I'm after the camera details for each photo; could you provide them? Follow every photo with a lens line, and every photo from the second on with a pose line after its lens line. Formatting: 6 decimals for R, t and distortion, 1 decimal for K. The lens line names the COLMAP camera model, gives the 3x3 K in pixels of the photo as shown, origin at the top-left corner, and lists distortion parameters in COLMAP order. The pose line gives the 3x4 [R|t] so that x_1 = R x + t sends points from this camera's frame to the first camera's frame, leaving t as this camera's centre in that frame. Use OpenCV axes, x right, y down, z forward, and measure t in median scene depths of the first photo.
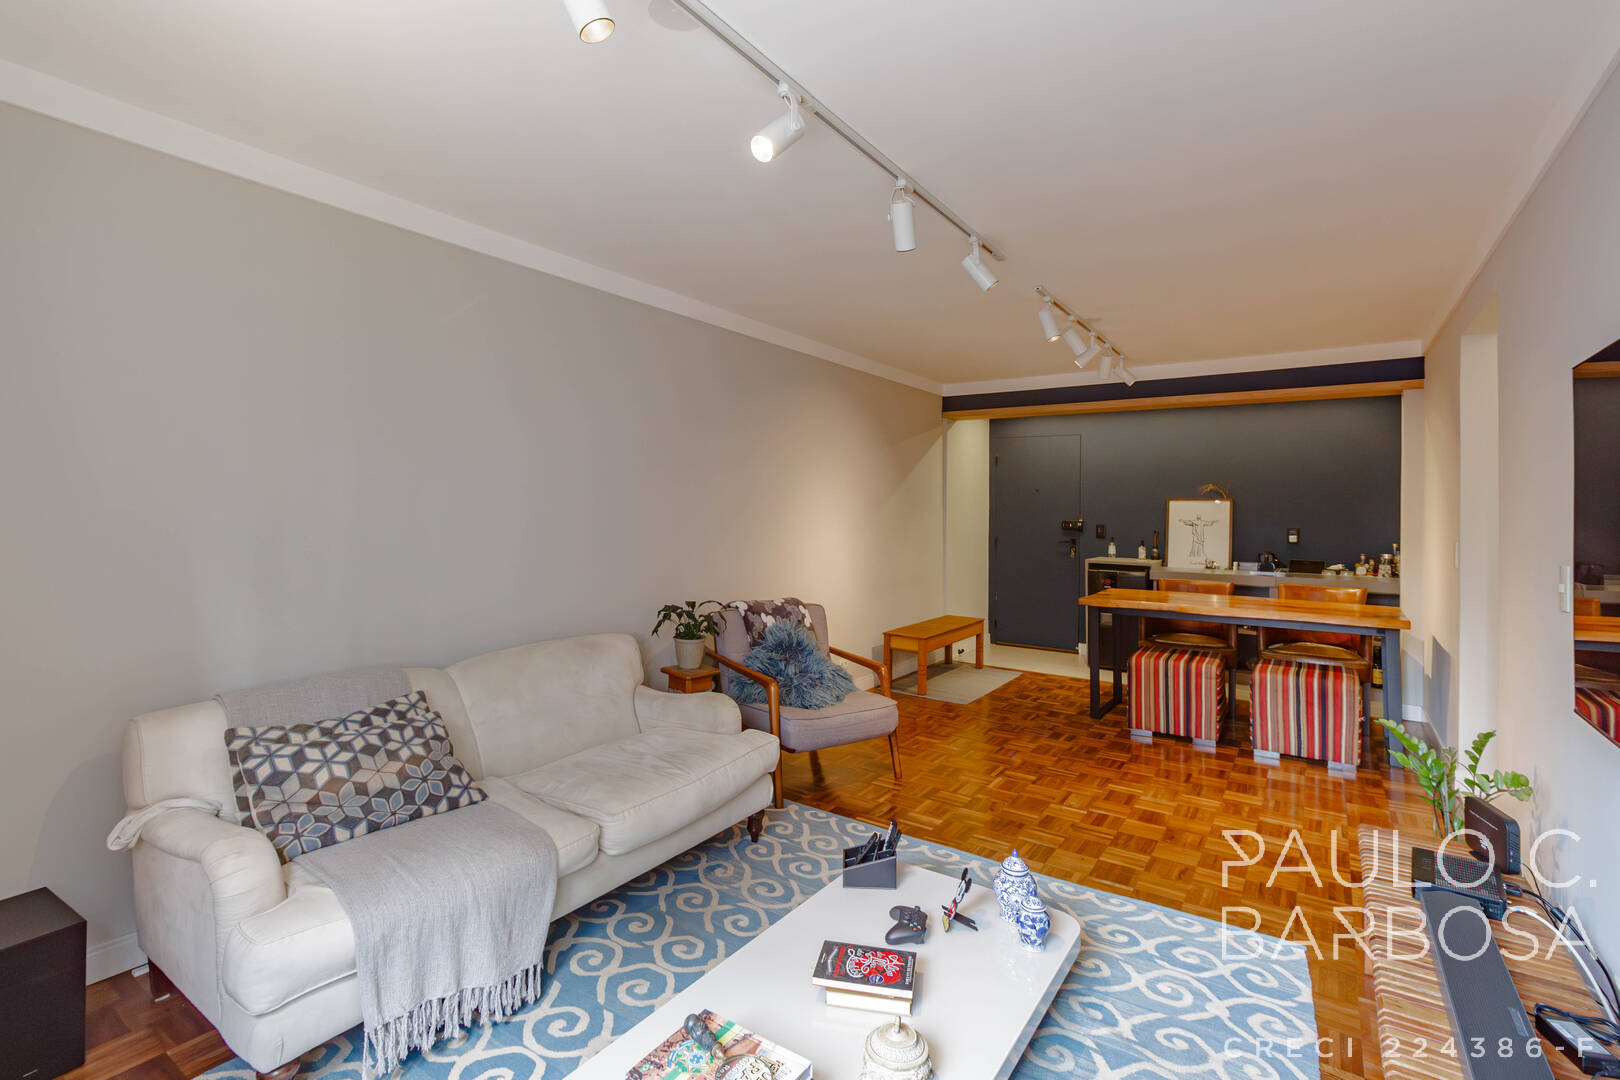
lens RADIAL K [[743.6, 0, 817.8], [0, 743.6, 502.9], [0, 0, 1]] dist [0.010746, 0.000370]
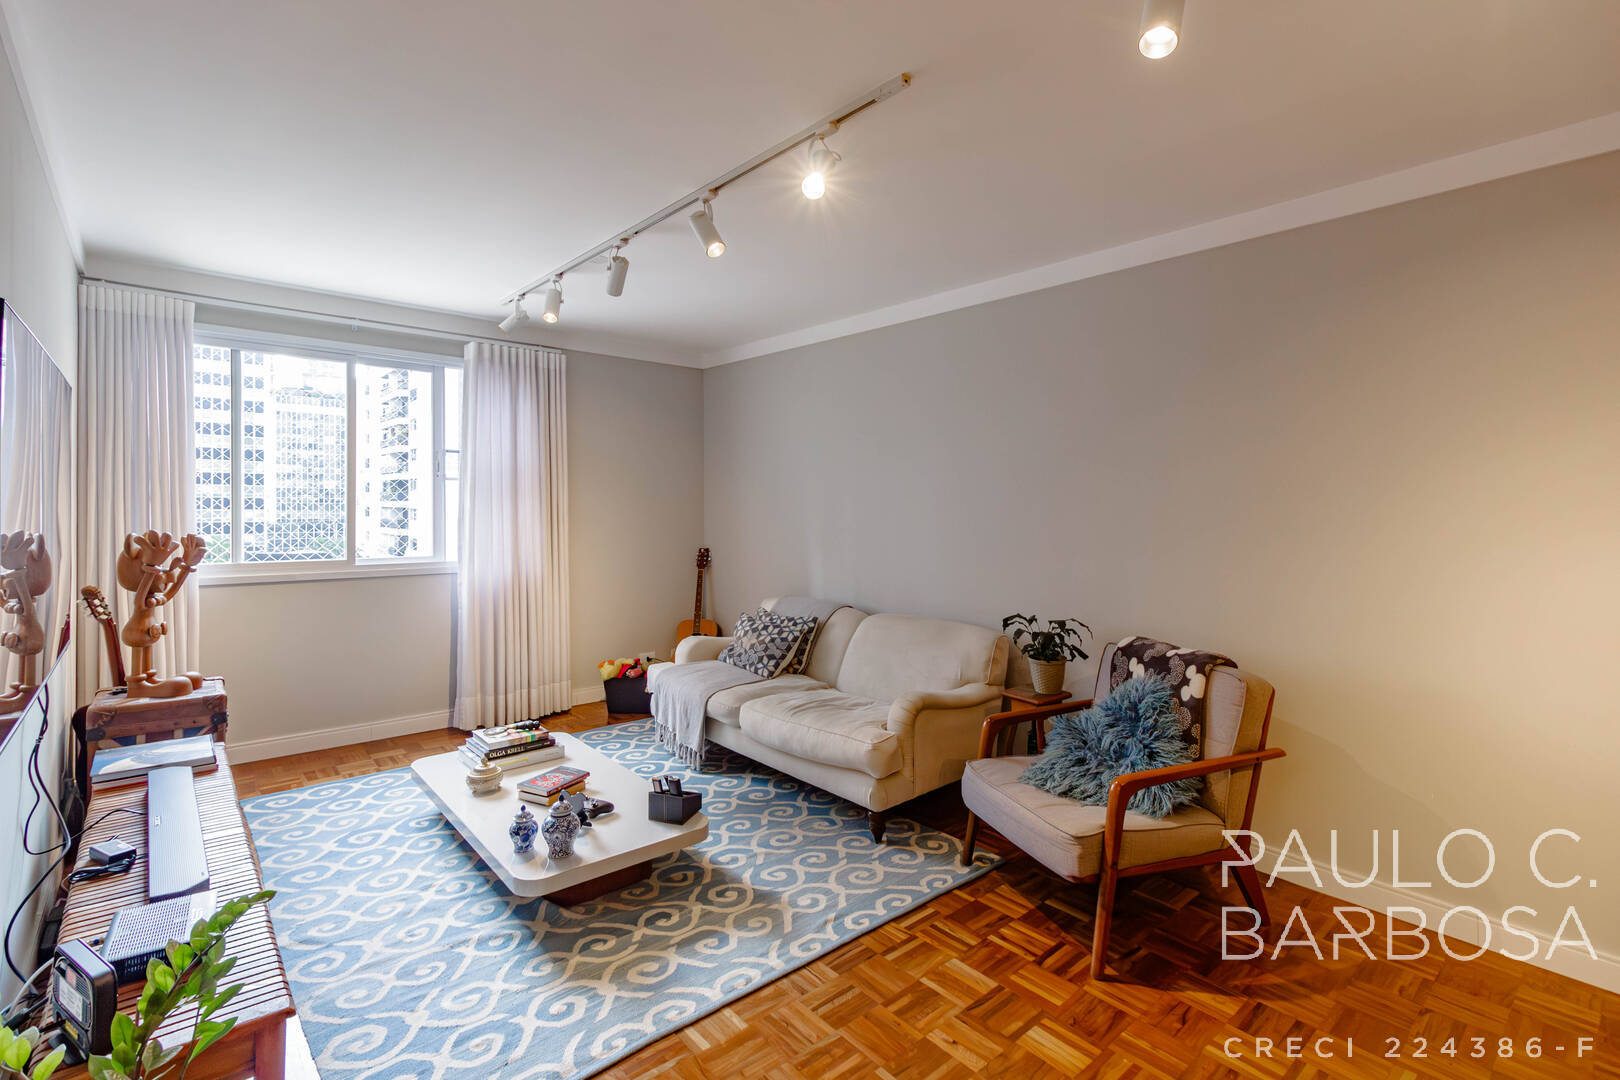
lens RADIAL K [[743.6, 0, 809.5], [0, 743.6, 529.3], [0, 0, 1]] dist [0.010746, 0.000370]
pose [[-0.255134, 0.015760, -0.966777, 1.168928], [-0.002084, 0.999856, 0.016849, 0.027708], [0.966903, 0.006313, -0.255065, 1.524809]]
